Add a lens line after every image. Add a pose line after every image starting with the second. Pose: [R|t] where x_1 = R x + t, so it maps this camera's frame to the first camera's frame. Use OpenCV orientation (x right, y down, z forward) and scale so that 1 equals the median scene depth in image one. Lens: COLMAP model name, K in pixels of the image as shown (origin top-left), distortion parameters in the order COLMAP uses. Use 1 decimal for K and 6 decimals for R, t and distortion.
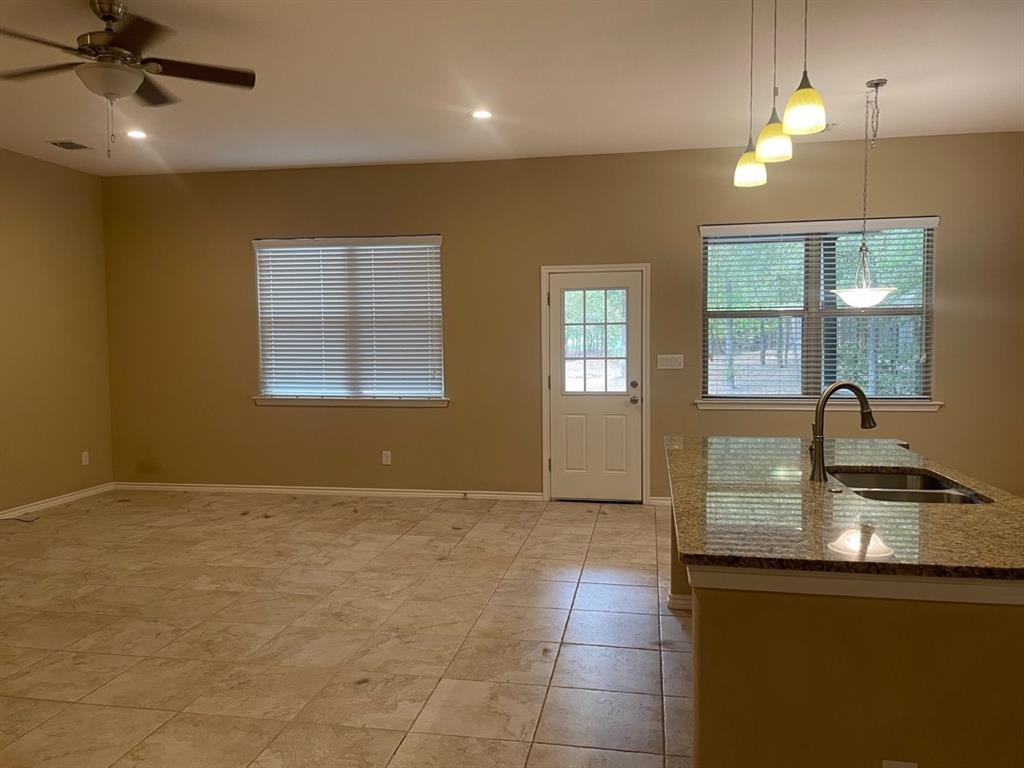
lens RADIAL K [[771.5, 0, 513.3], [0, 771.5, 390.9], [0, 0, 1]] dist [0.079774, -0.103124]
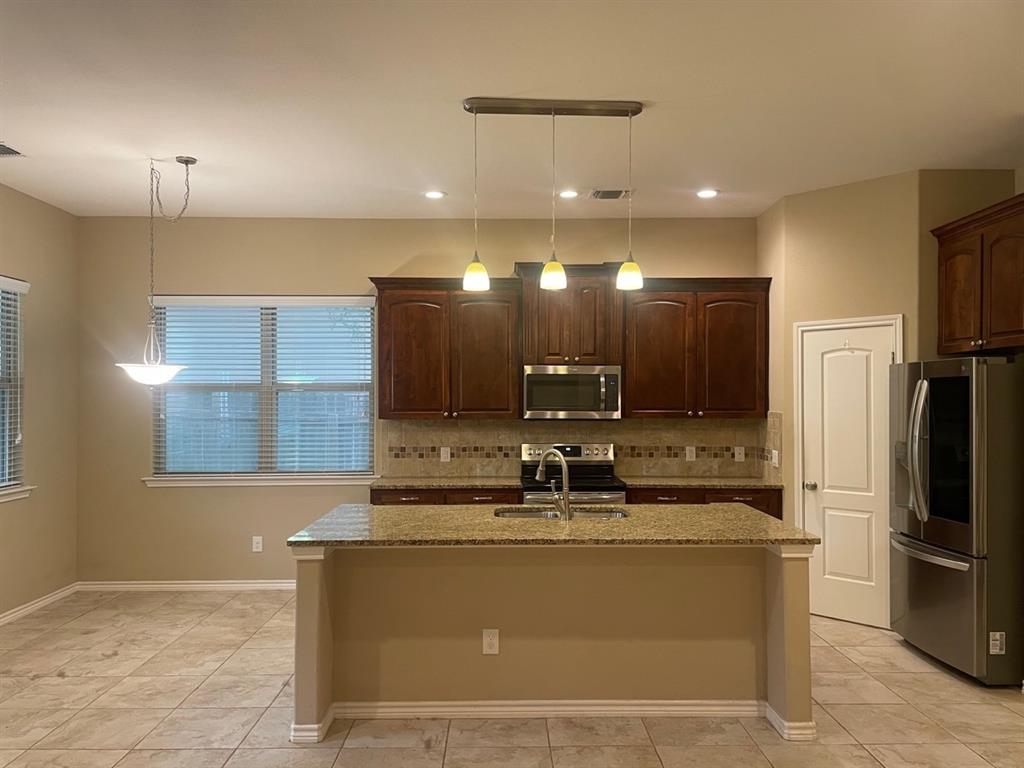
lens RADIAL K [[771.5, 0, 510.4], [0, 771.5, 393.2], [0, 0, 1]] dist [0.079774, -0.103124]
pose [[-0.190724, 0.016633, 0.981503, -0.427887], [0.065734, 0.997829, -0.004136, -0.050189], [-0.979440, 0.063730, -0.191403, 0.596275]]
